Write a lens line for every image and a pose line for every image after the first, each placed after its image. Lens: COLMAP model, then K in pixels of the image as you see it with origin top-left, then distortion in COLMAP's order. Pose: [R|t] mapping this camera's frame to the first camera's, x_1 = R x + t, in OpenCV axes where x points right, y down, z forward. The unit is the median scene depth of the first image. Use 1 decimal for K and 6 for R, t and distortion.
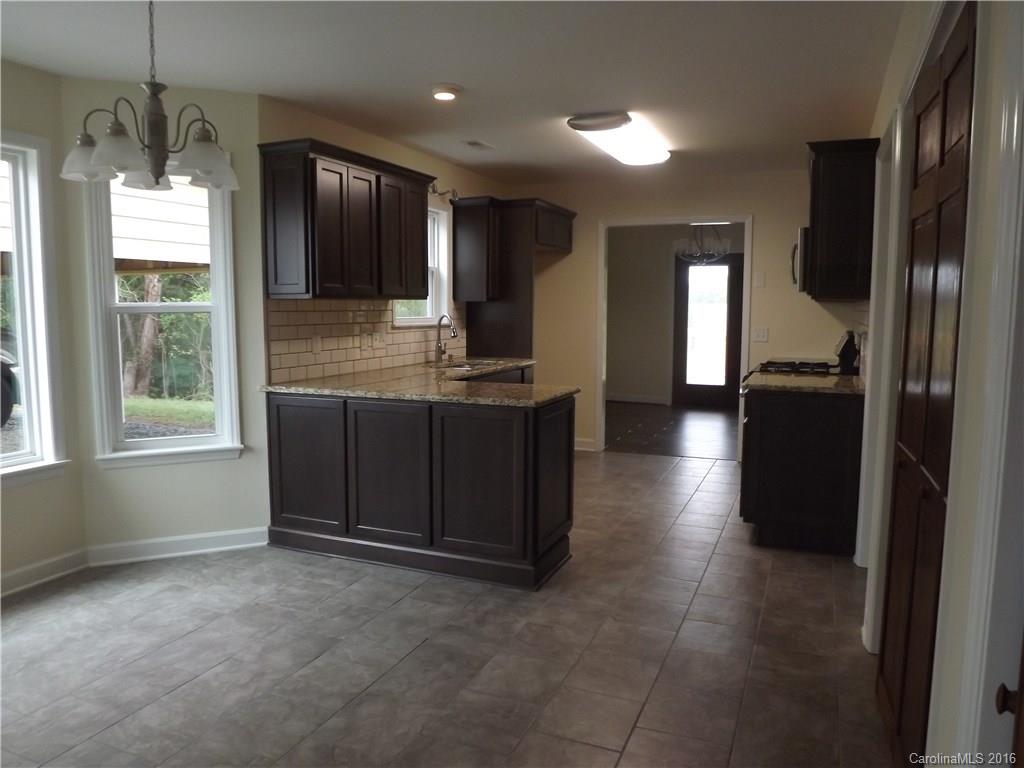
lens RADIAL K [[751.9, 0, 512.0], [0, 751.9, 384.0], [0, 0, 1]] dist [-0.030489, 0.002430]
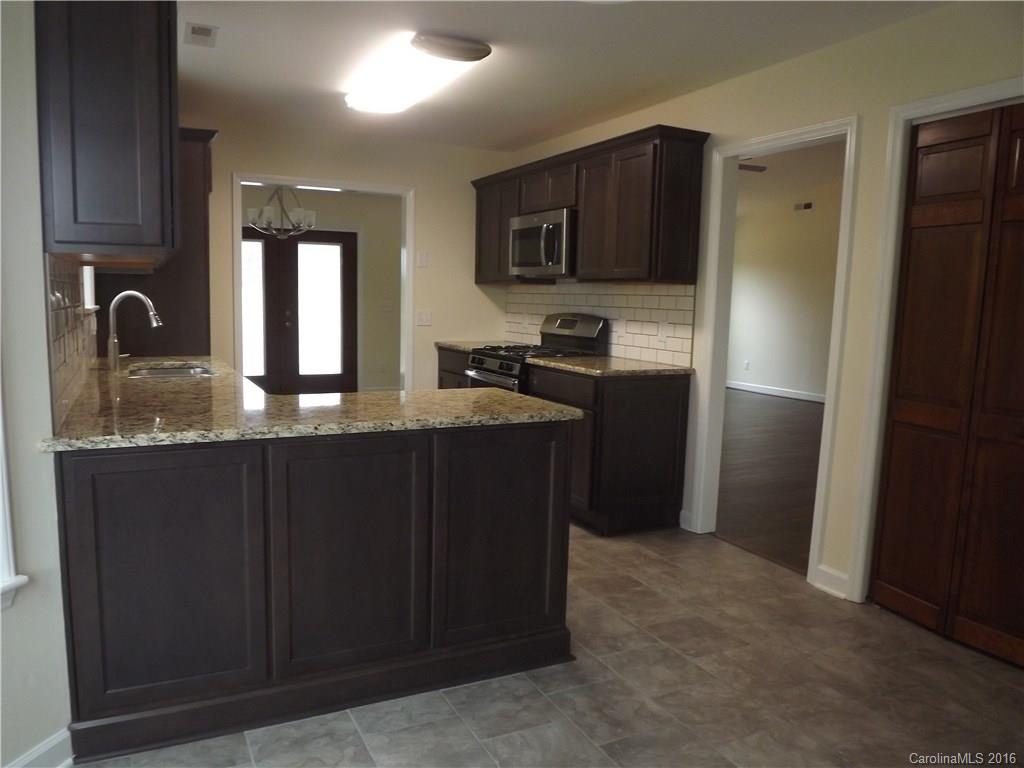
lens RADIAL K [[751.9, 0, 512.0], [0, 751.9, 384.0], [0, 0, 1]] dist [-0.030489, 0.002430]
pose [[0.648305, -0.075734, 0.757605, -0.590351], [0.057456, 0.997070, 0.050506, -0.046428], [-0.759210, 0.010786, 0.650757, 0.574695]]
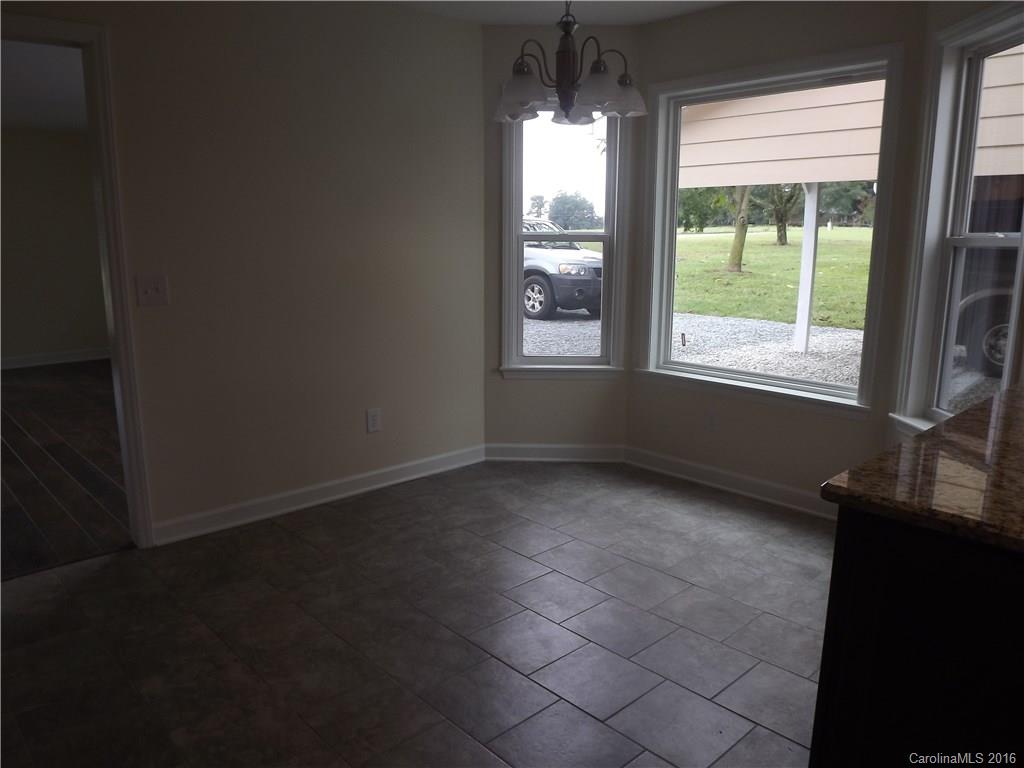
lens RADIAL K [[751.9, 0, 512.0], [0, 751.9, 384.0], [0, 0, 1]] dist [-0.030489, 0.002430]
pose [[-0.411300, 0.166788, -0.896110, 0.428484], [-0.104515, 0.968003, 0.228139, -0.095933], [0.905488, 0.187491, -0.380708, 0.999694]]
